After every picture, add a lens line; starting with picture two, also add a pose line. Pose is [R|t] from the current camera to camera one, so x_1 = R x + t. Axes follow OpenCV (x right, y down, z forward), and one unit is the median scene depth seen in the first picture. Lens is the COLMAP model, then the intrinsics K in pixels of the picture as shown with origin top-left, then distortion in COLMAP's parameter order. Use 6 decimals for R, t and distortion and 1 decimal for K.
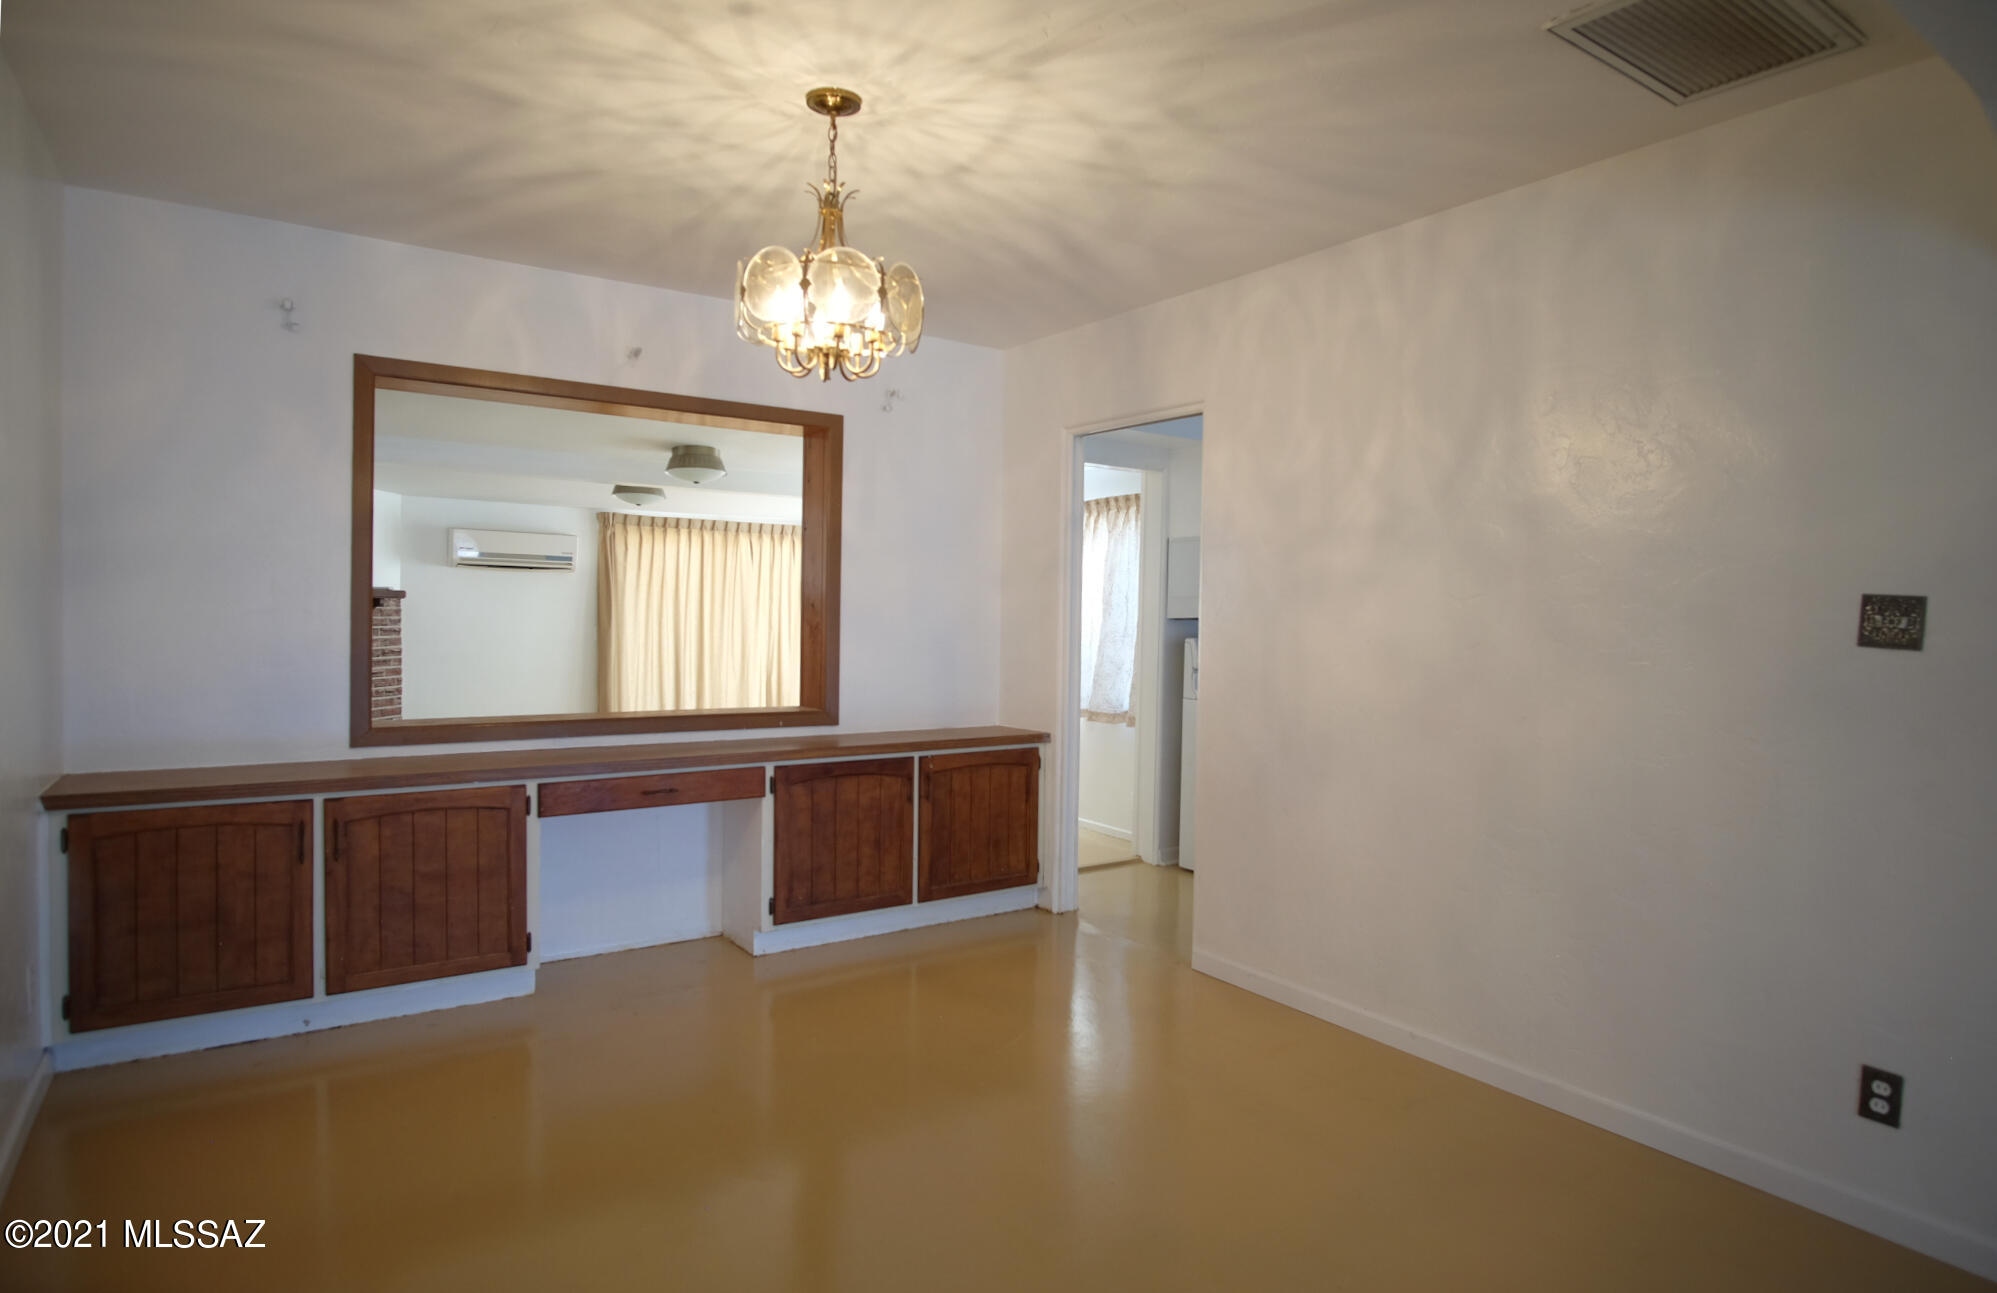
lens RADIAL K [[1096.3, 0, 1003.0], [0, 1096.3, 634.8], [0, 0, 1]] dist [-0.013952, -0.000543]
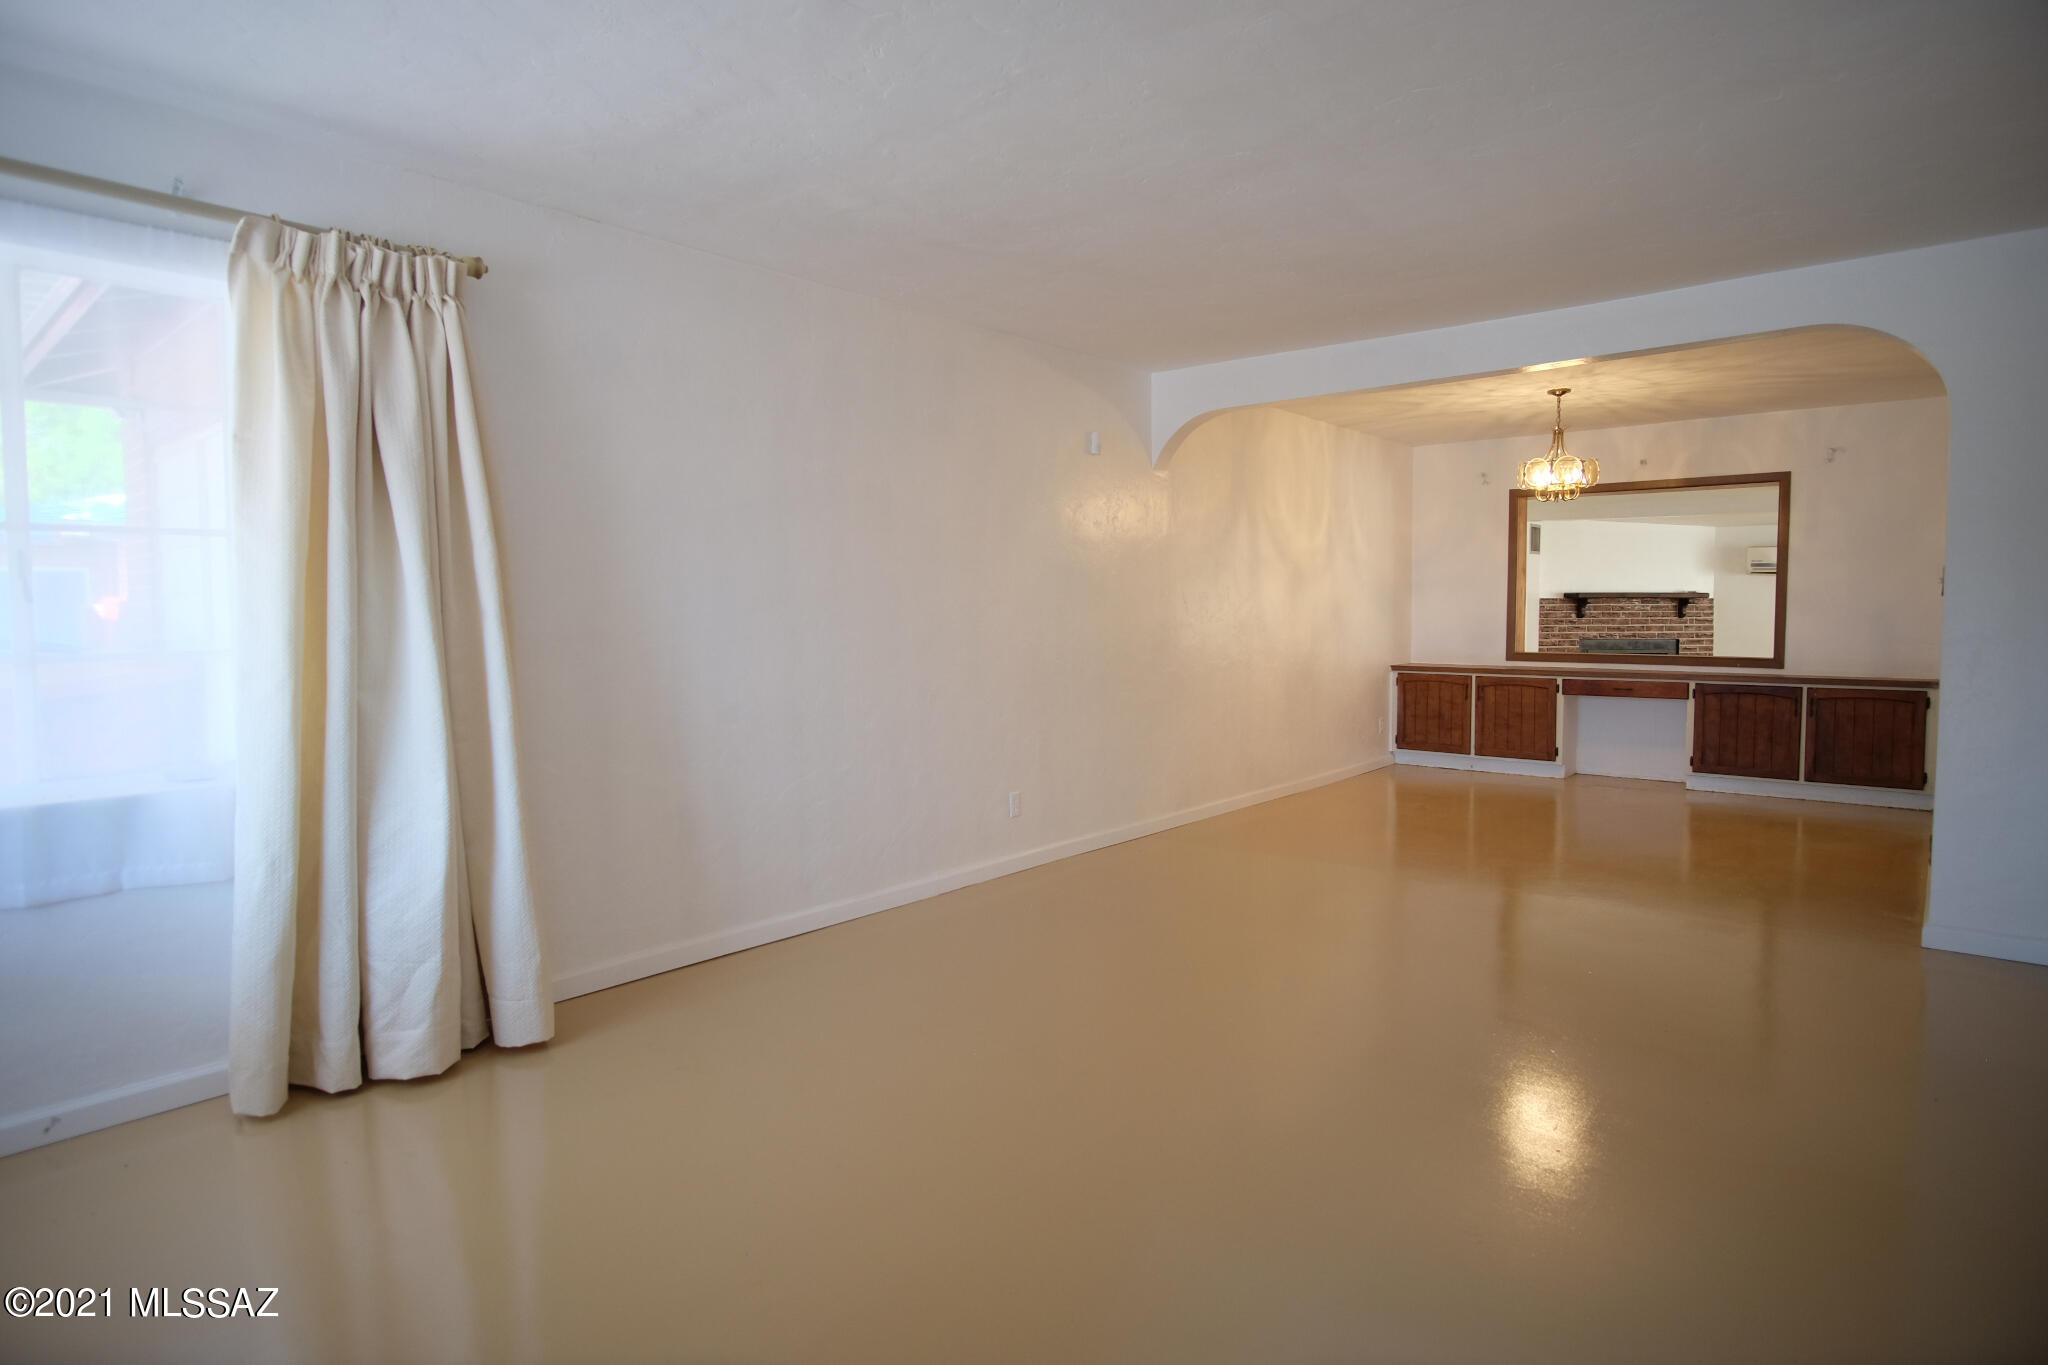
lens RADIAL K [[1096.6, 0, 1021.5], [0, 1096.6, 667.9], [0, 0, 1]] dist [-0.027363, 0.002276]
pose [[0.259704, 0.033300, -0.965114, 1.355626], [-0.013747, 0.999432, 0.030785, 0.061337], [0.965590, 0.005273, 0.260015, -0.586490]]
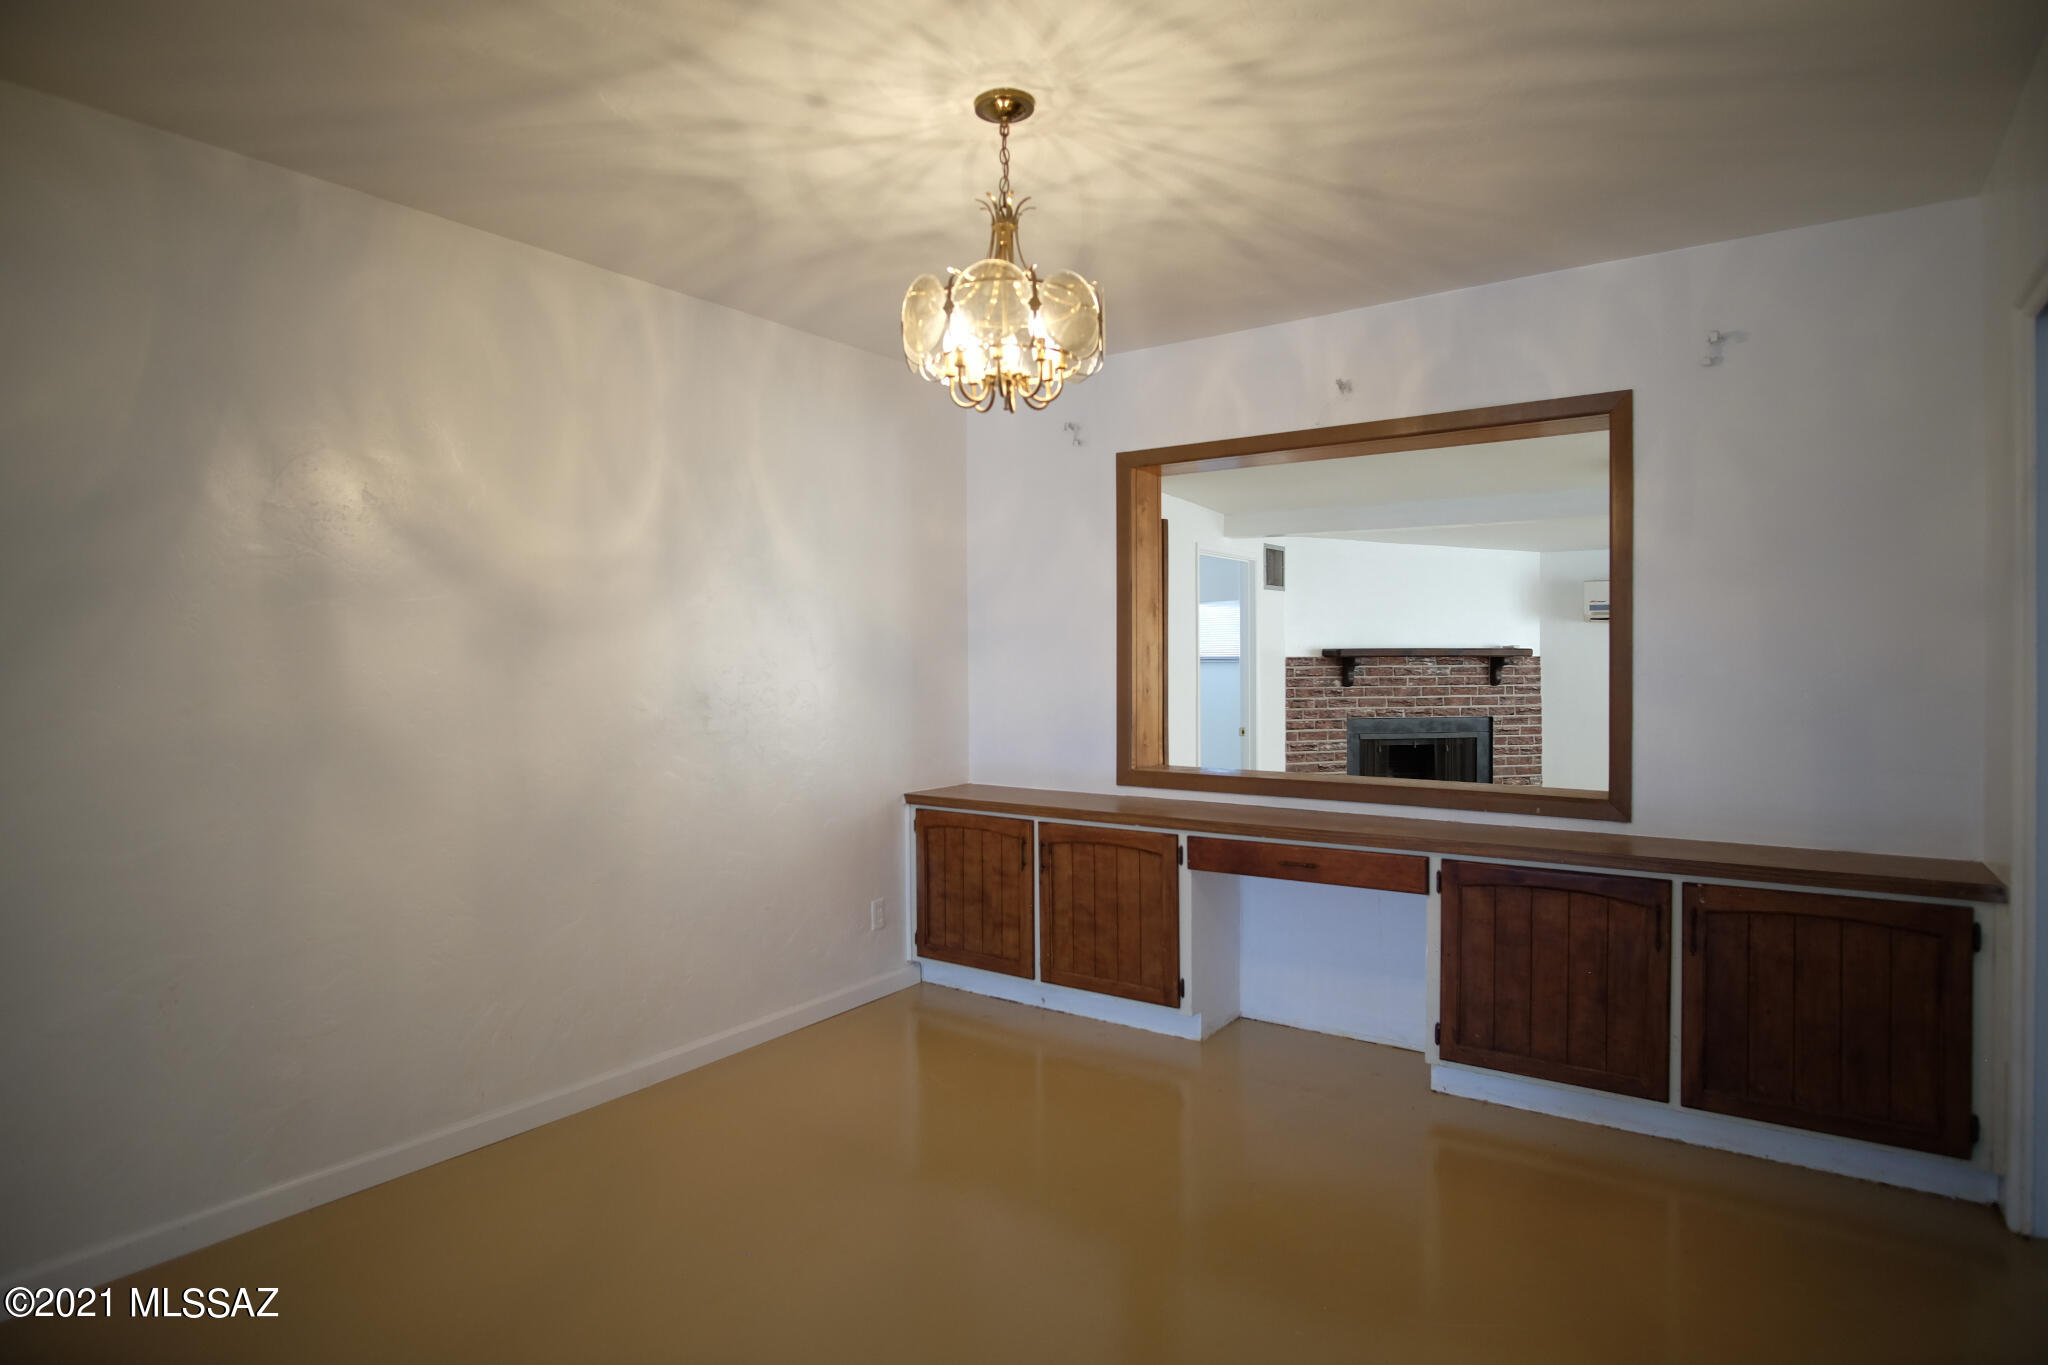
lens RADIAL K [[1096.6, 0, 1021.5], [0, 1096.6, 667.9], [0, 0, 1]] dist [-0.027363, 0.002276]
pose [[0.346885, -0.012204, -0.937828, 0.479828], [-0.011014, 0.999793, -0.017084, -0.002259], [0.937843, 0.016256, 0.346679, 0.485217]]
